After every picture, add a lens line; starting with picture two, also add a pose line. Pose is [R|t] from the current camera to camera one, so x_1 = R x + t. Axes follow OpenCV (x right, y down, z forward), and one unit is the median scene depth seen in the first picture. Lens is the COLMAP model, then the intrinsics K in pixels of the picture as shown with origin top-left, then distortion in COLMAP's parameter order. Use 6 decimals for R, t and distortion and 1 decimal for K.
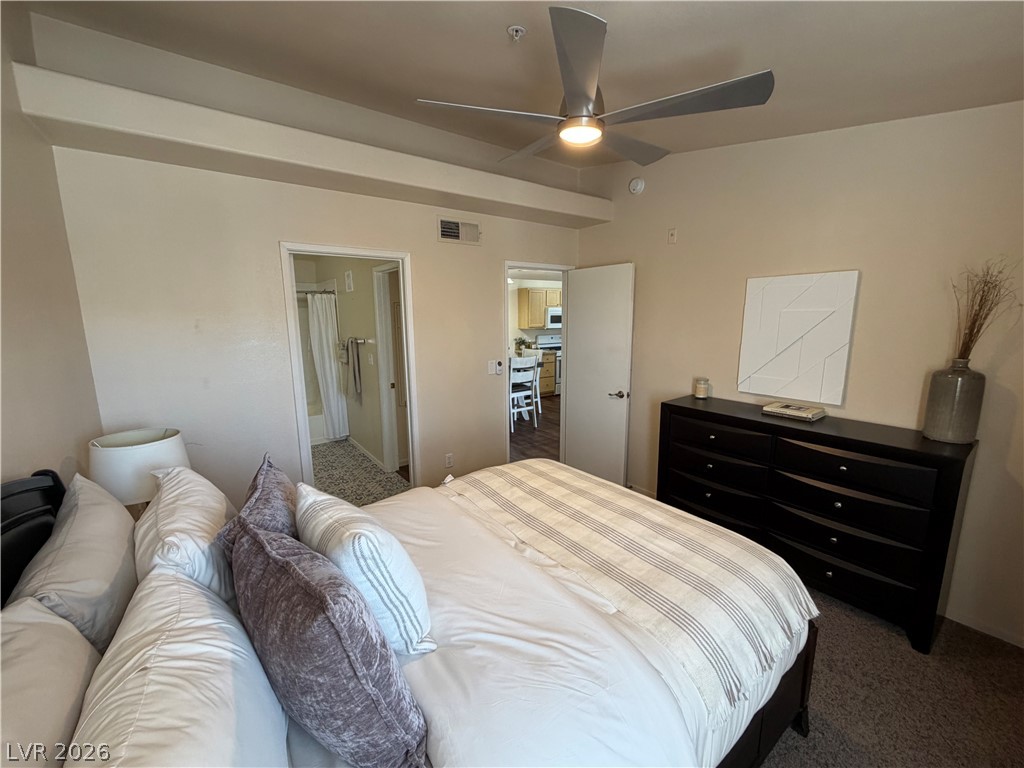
lens RADIAL K [[408.9, 0, 509.7], [0, 408.9, 384.5], [0, 0, 1]] dist [0.000868, -0.000473]
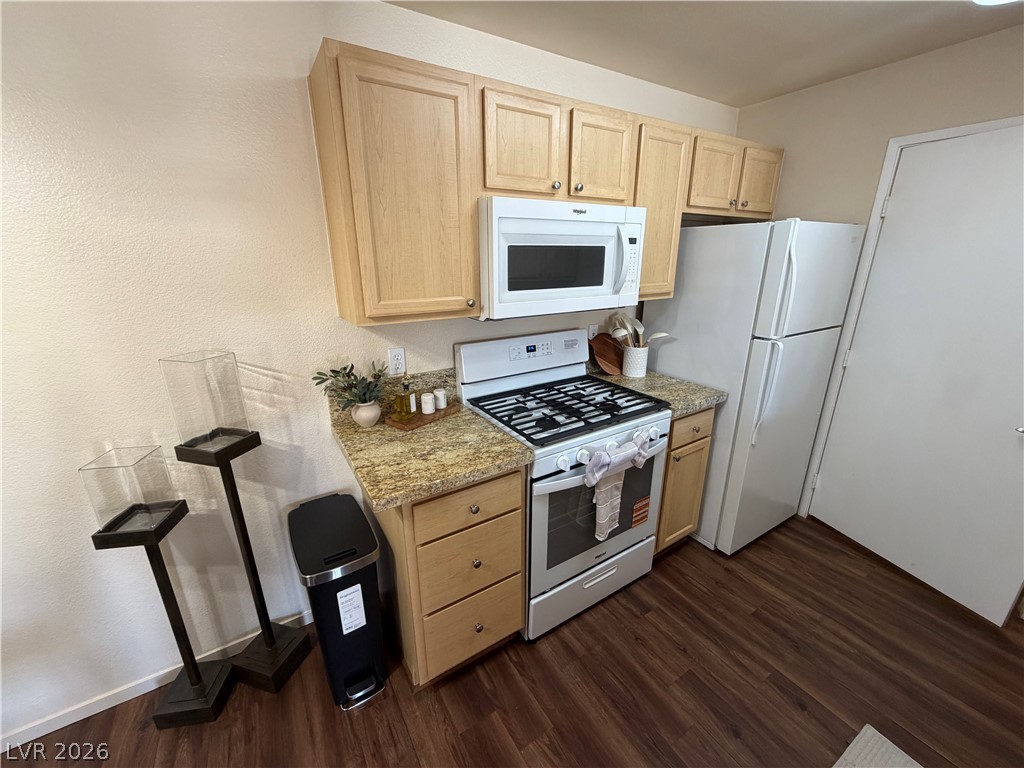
lens RADIAL K [[408.9, 0, 509.7], [0, 408.9, 384.5], [0, 0, 1]] dist [0.000868, -0.000473]
pose [[0.997314, 0.027631, -0.067835, 0.114331], [-0.017752, 0.989690, 0.142125, -0.134437], [0.071063, -0.140539, 0.987522, 0.815837]]
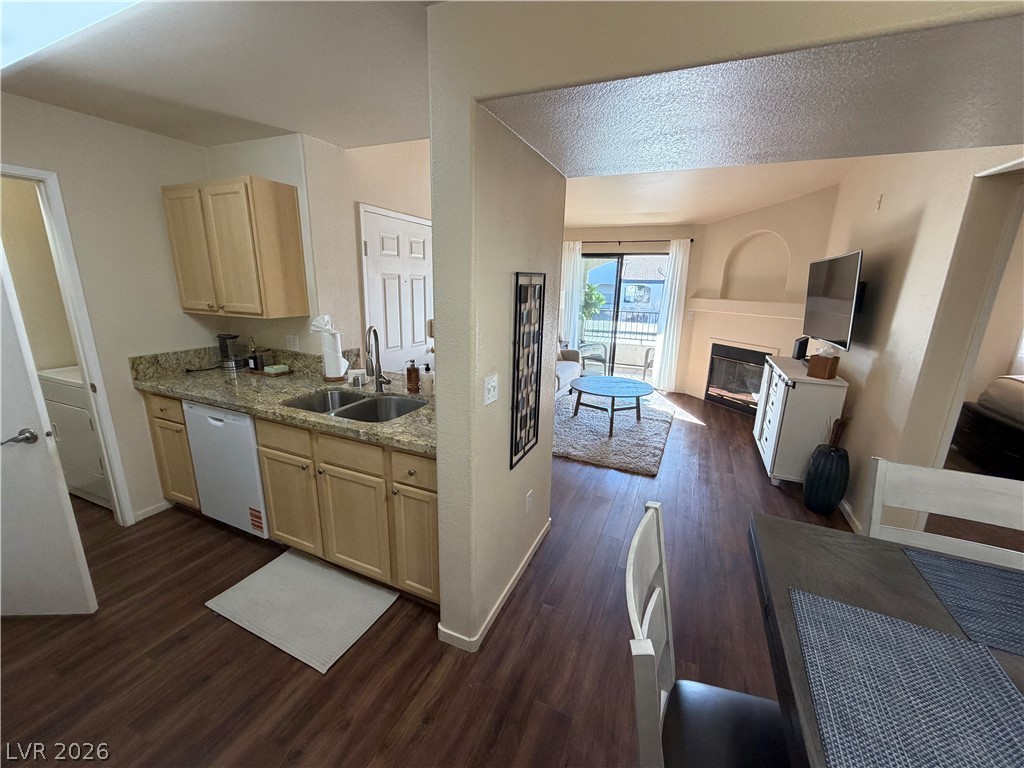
lens RADIAL K [[408.9, 0, 509.7], [0, 408.9, 384.5], [0, 0, 1]] dist [0.000868, -0.000473]
pose [[-0.494044, -0.215053, 0.842421, -0.011613], [0.125936, 0.941008, 0.314076, -0.148152], [-0.860268, 0.261258, -0.437816, 0.893307]]
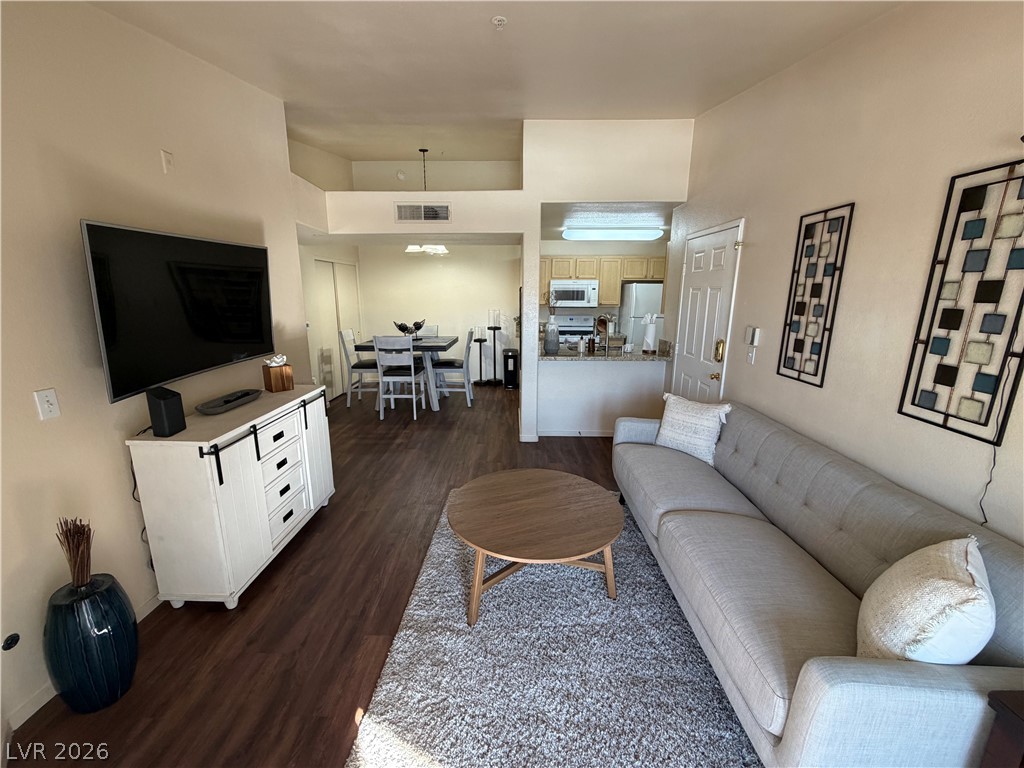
lens RADIAL K [[408.9, 0, 509.7], [0, 408.9, 384.5], [0, 0, 1]] dist [0.000868, -0.000473]
pose [[0.796843, 0.146852, -0.586069, 0.521004], [-0.111998, 0.989103, 0.095564, -0.054423], [0.593716, -0.010511, 0.804606, 0.309610]]
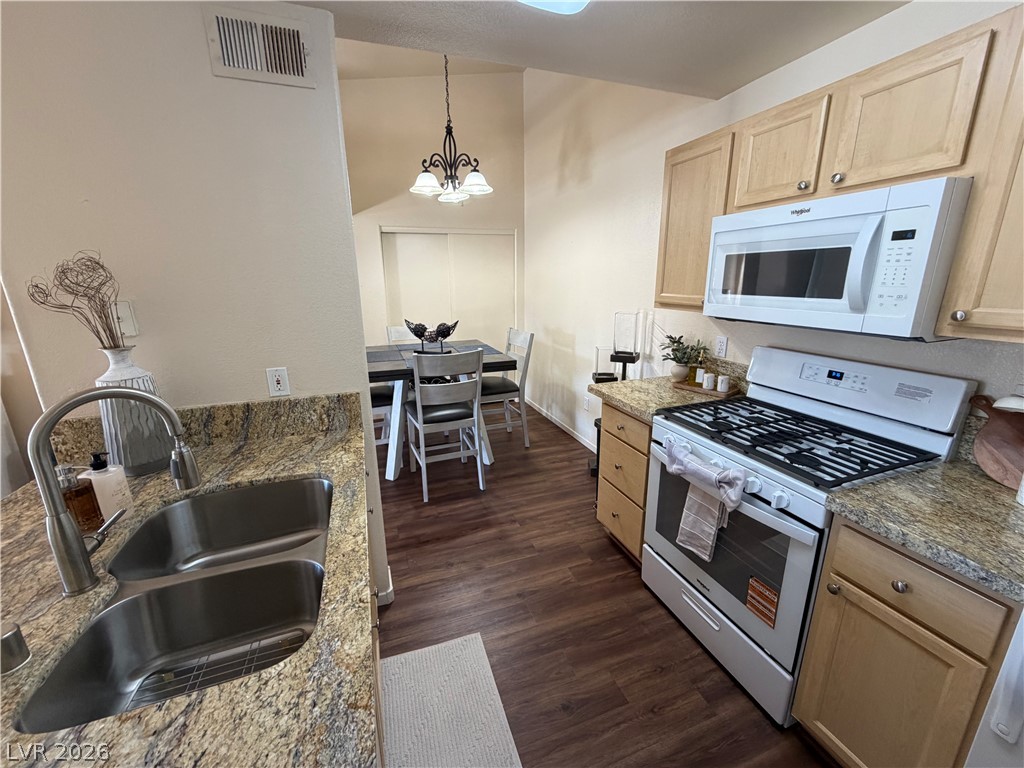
lens RADIAL K [[408.9, 0, 509.7], [0, 408.9, 384.5], [0, 0, 1]] dist [0.000868, -0.000473]
pose [[-0.283711, 0.259395, -0.923159, 0.340442], [-0.143302, 0.940437, 0.308290, -0.155431], [0.948142, 0.219756, -0.229640, 0.958264]]
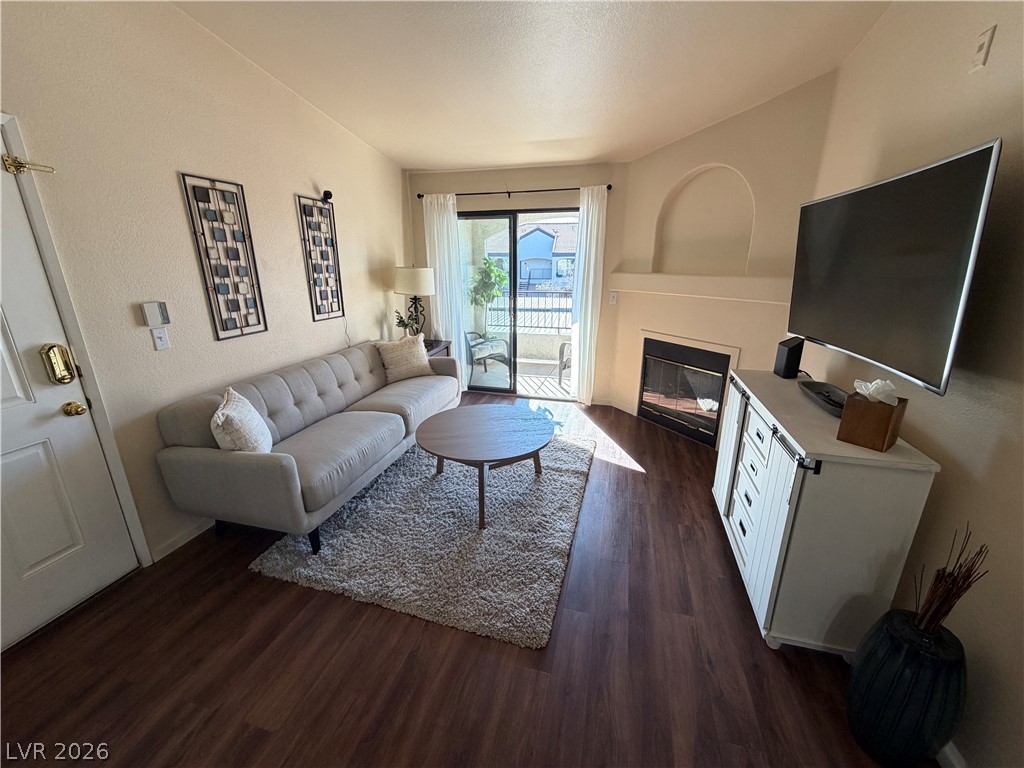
lens RADIAL K [[408.9, 0, 509.7], [0, 408.9, 384.5], [0, 0, 1]] dist [0.000868, -0.000473]
pose [[-0.616967, -0.220927, 0.755343, 0.136166], [0.140849, 0.913294, 0.382172, -0.110352], [-0.774283, 0.342177, -0.532355, 0.678676]]
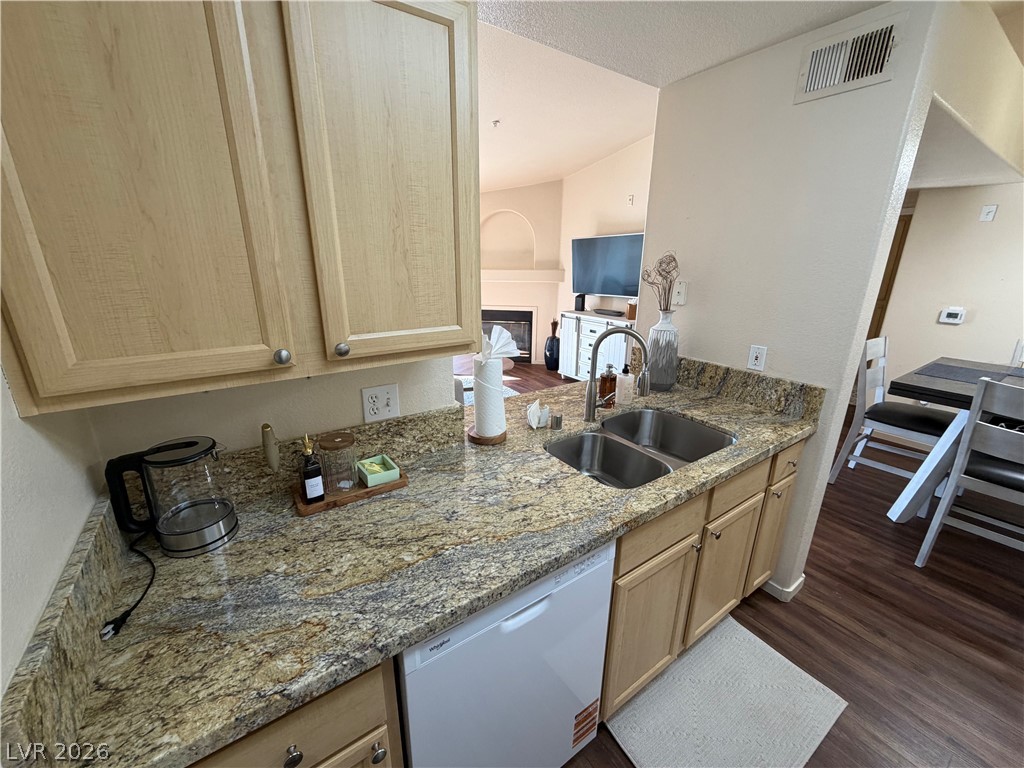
lens RADIAL K [[408.9, 0, 509.7], [0, 408.9, 384.5], [0, 0, 1]] dist [0.000868, -0.000473]
pose [[-0.999493, -0.005301, 0.031386, 0.324223], [0.009335, 0.893856, 0.448256, -0.172553], [-0.030431, 0.448322, -0.893354, 1.026901]]
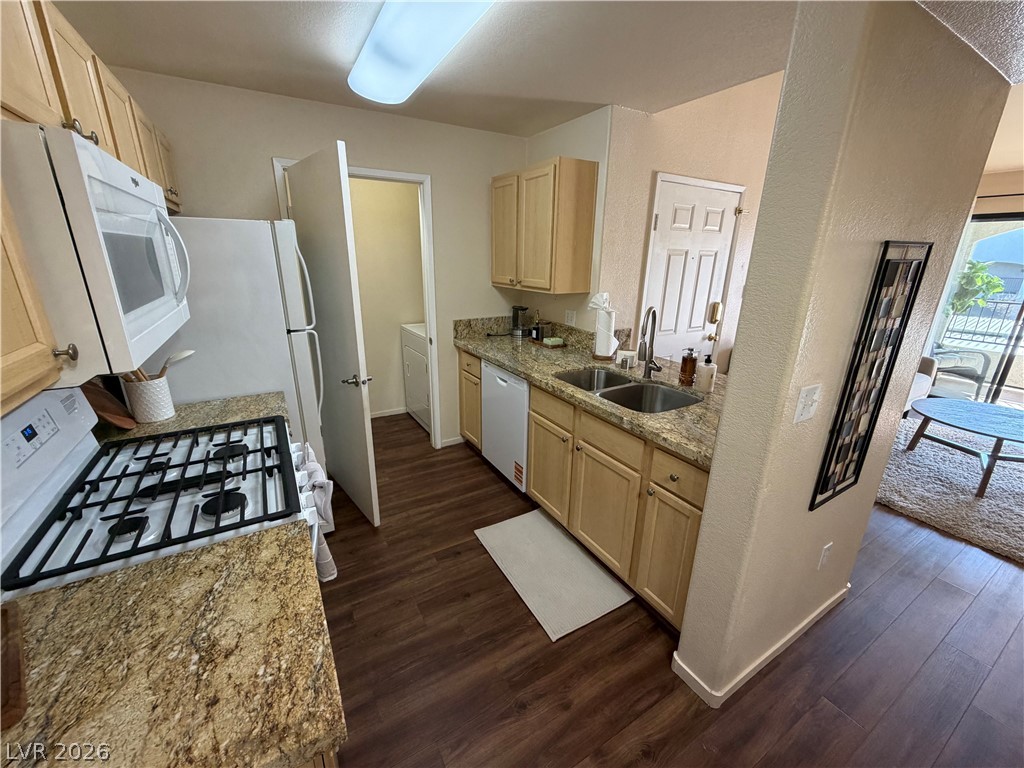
lens RADIAL K [[408.9, 0, 509.7], [0, 408.9, 384.5], [0, 0, 1]] dist [0.000868, -0.000473]
pose [[0.104751, -0.291518, 0.950813, 0.010806], [0.149999, 0.949766, 0.274671, -0.147441], [-0.983121, 0.113849, 0.143216, 0.898235]]
